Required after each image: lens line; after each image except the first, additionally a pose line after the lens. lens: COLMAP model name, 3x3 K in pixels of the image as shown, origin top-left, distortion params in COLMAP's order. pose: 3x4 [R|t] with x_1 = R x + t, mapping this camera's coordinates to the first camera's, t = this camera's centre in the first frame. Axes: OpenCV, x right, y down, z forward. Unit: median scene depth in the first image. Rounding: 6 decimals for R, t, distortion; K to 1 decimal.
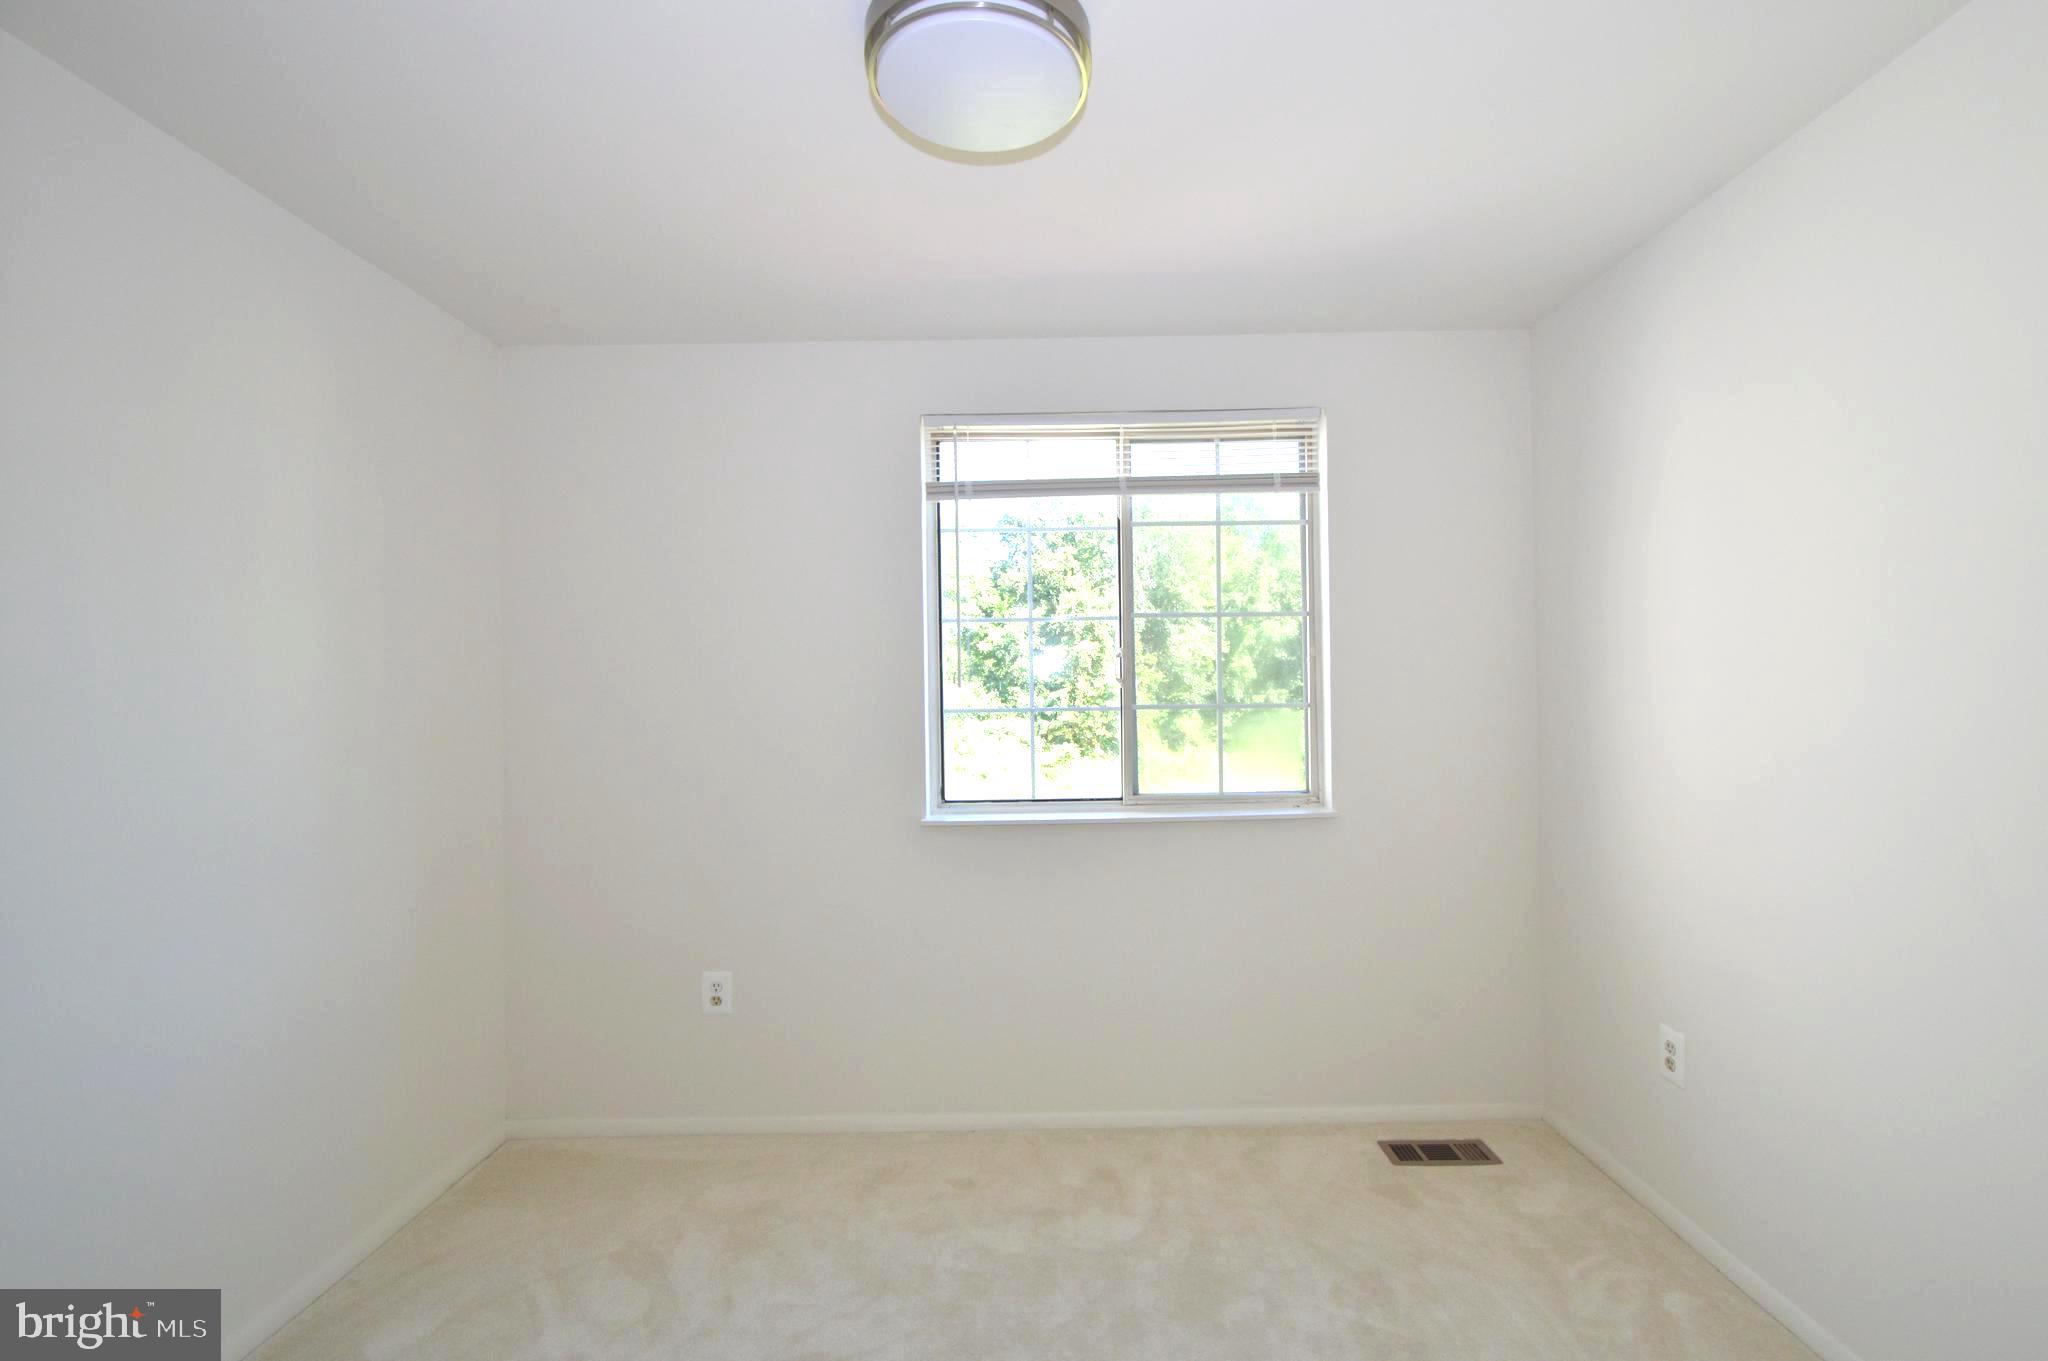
lens RADIAL K [[873.4, 0, 1070.4], [0, 873.4, 693.9], [0, 0, 1]] dist [-0.024392, -0.000211]
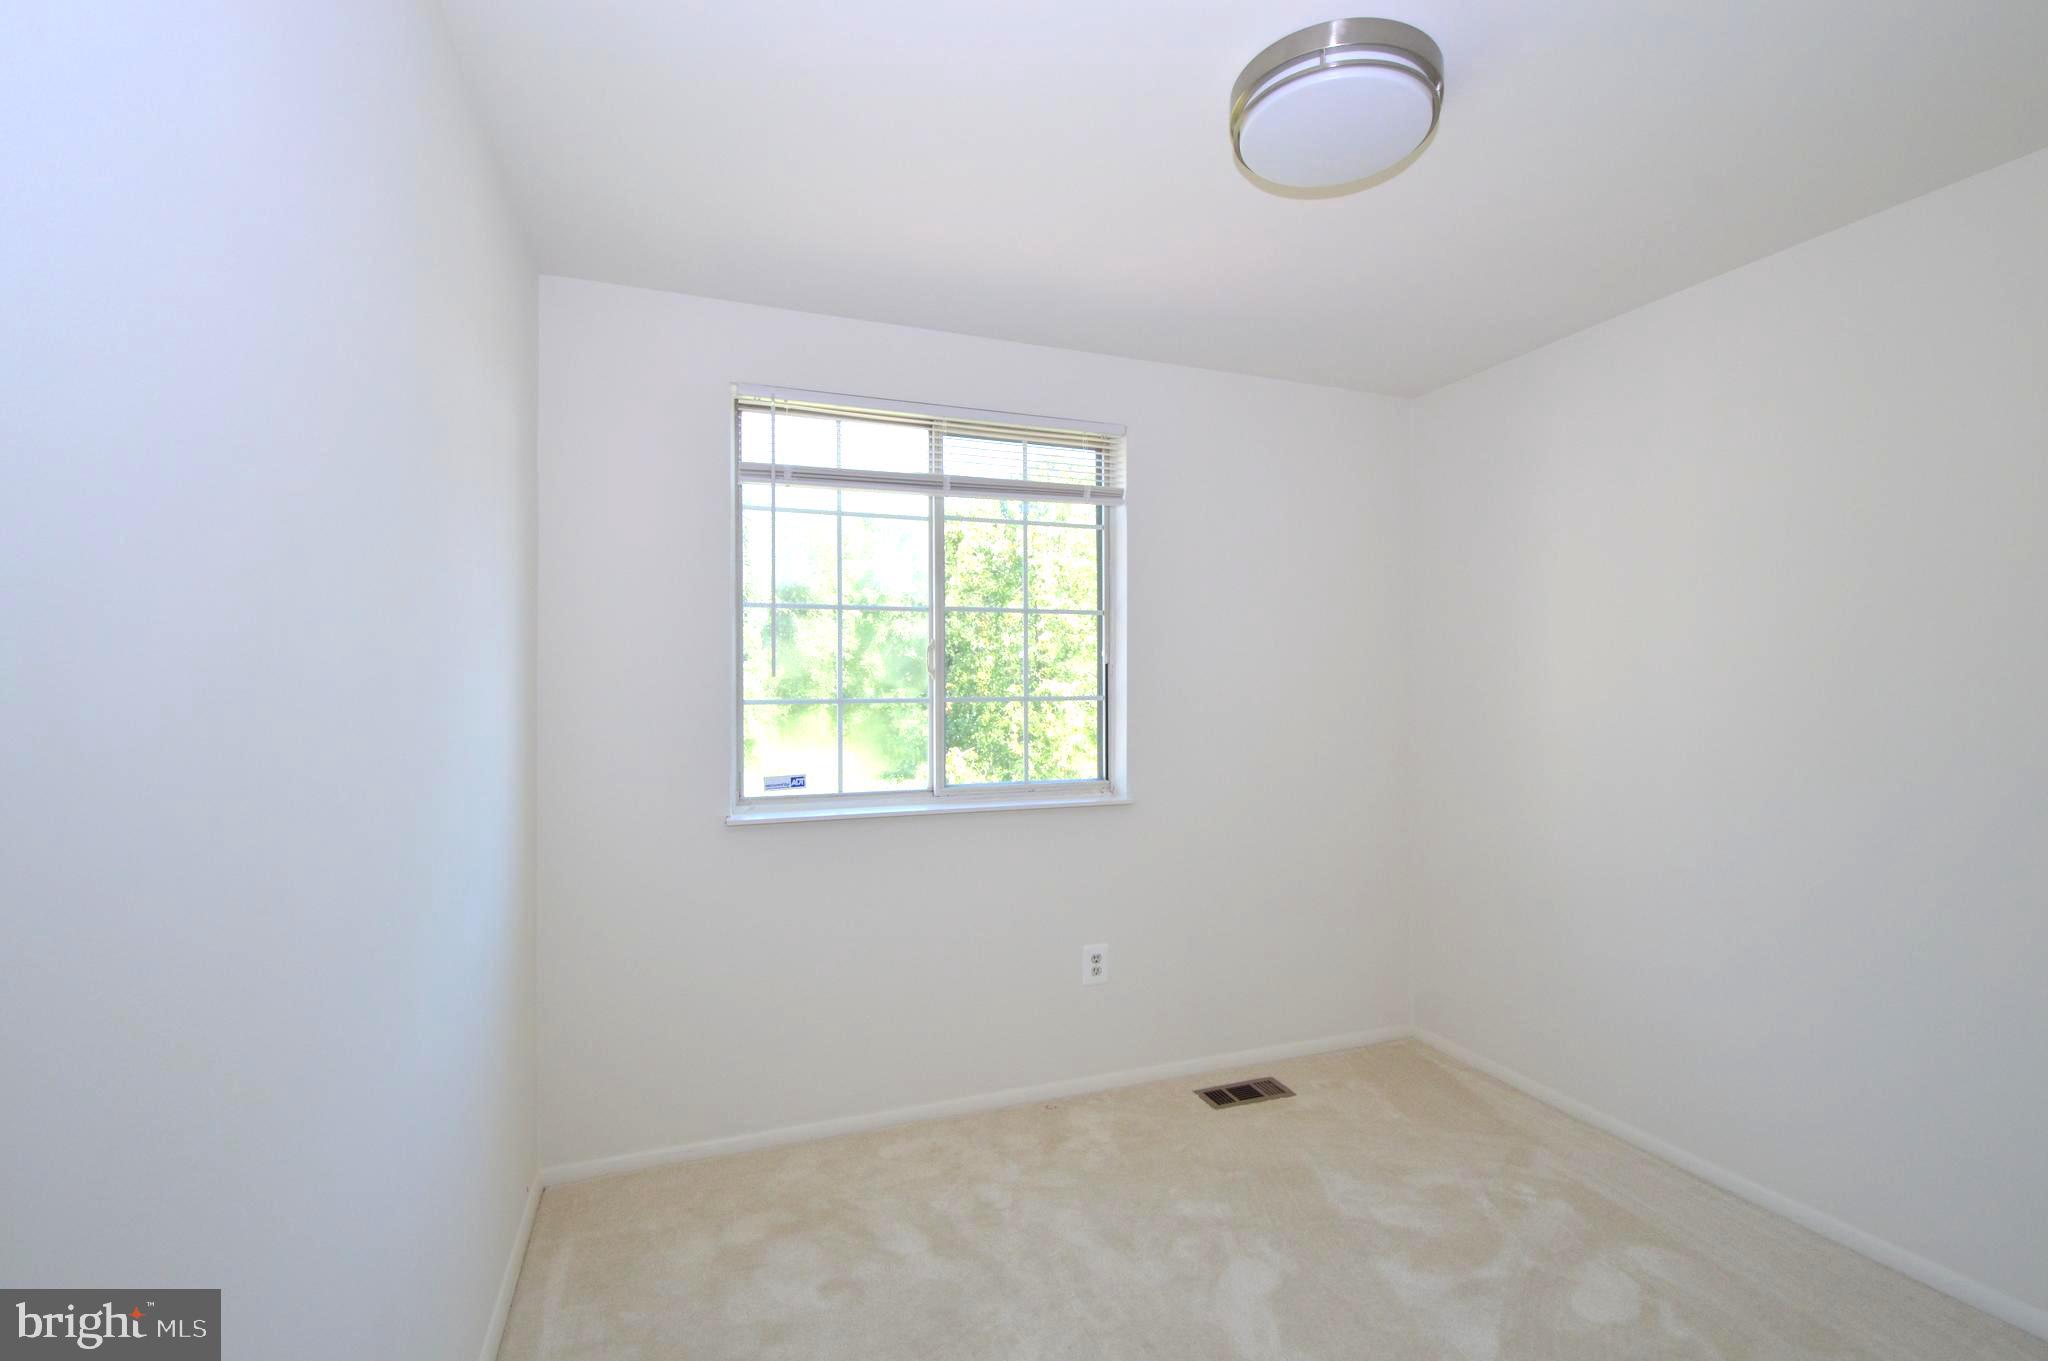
lens RADIAL K [[873.4, 0, 1070.4], [0, 873.4, 693.9], [0, 0, 1]] dist [-0.024392, -0.000211]
pose [[0.939255, 0.010426, 0.343061, -0.142017], [-0.012121, 0.999923, 0.002797, 0.002122], [-0.343005, -0.006785, 0.939309, 0.002416]]
